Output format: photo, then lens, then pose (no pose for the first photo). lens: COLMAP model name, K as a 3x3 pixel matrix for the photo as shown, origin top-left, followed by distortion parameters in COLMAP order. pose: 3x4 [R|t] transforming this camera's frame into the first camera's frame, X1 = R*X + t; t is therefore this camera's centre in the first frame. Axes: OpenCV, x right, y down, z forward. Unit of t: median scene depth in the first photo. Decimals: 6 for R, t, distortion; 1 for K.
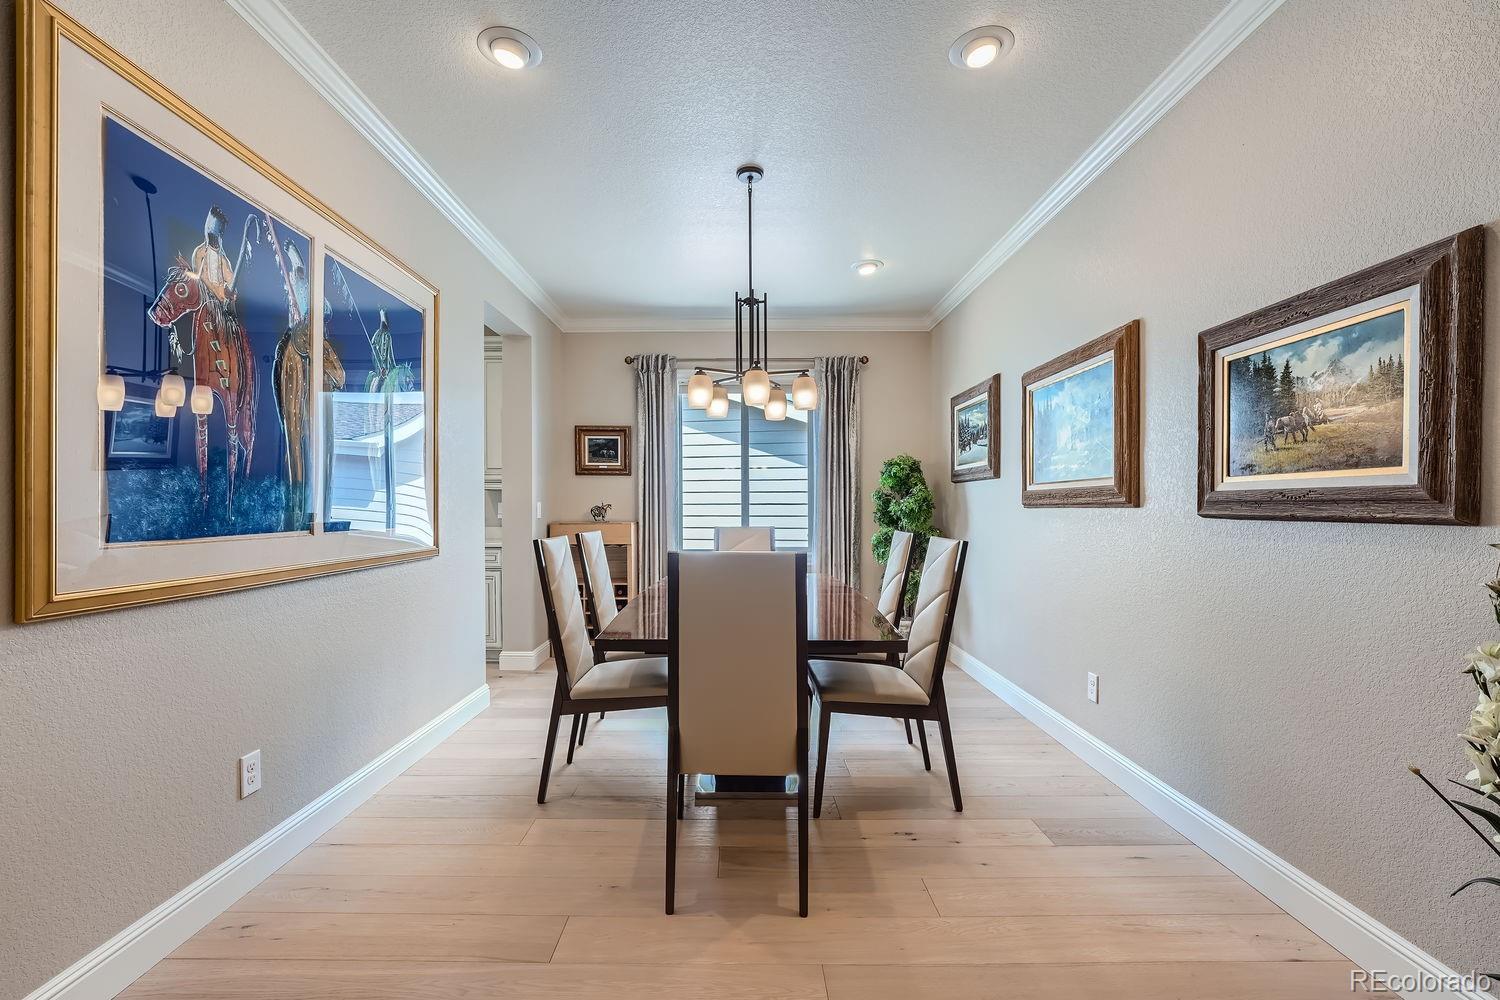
lens RADIAL K [[618.7, 0, 748.7], [0, 618.7, 501.8], [0, 0, 1]] dist [-0.019020, 0.001549]
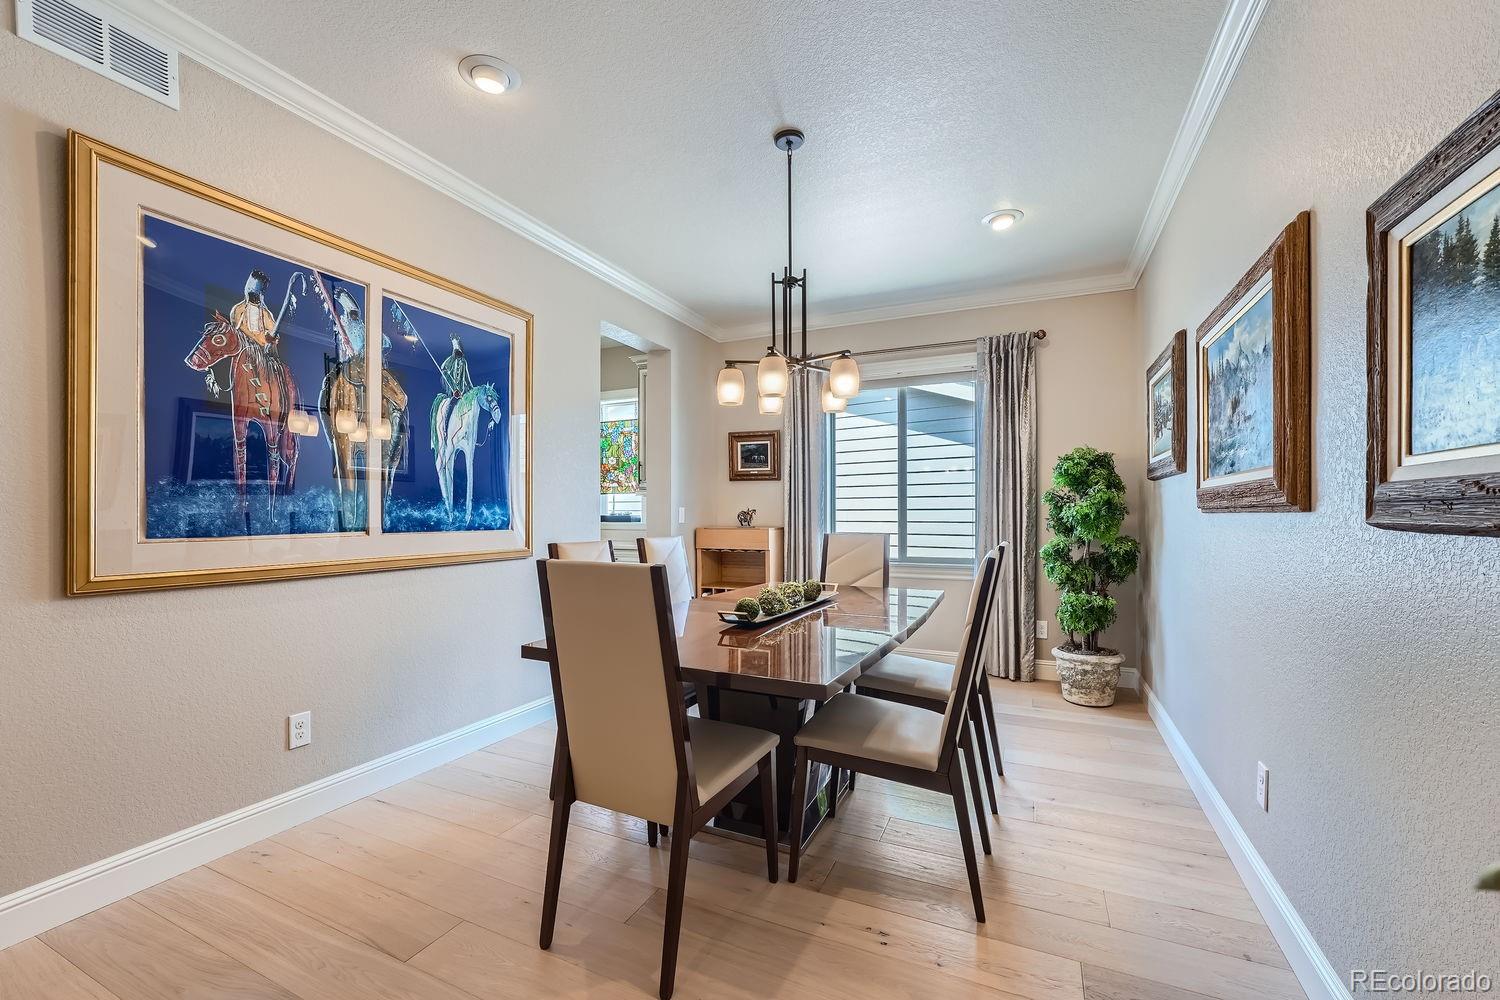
lens RADIAL K [[611.7, 0, 748.8], [0, 611.7, 507.2], [0, 0, 1]] dist [-0.026579, 0.006408]
pose [[0.906852, -0.003929, -0.421432, 0.373775], [0.003576, 0.999992, -0.001628, 0.003347], [0.421435, -0.000031, 0.906859, 0.208360]]
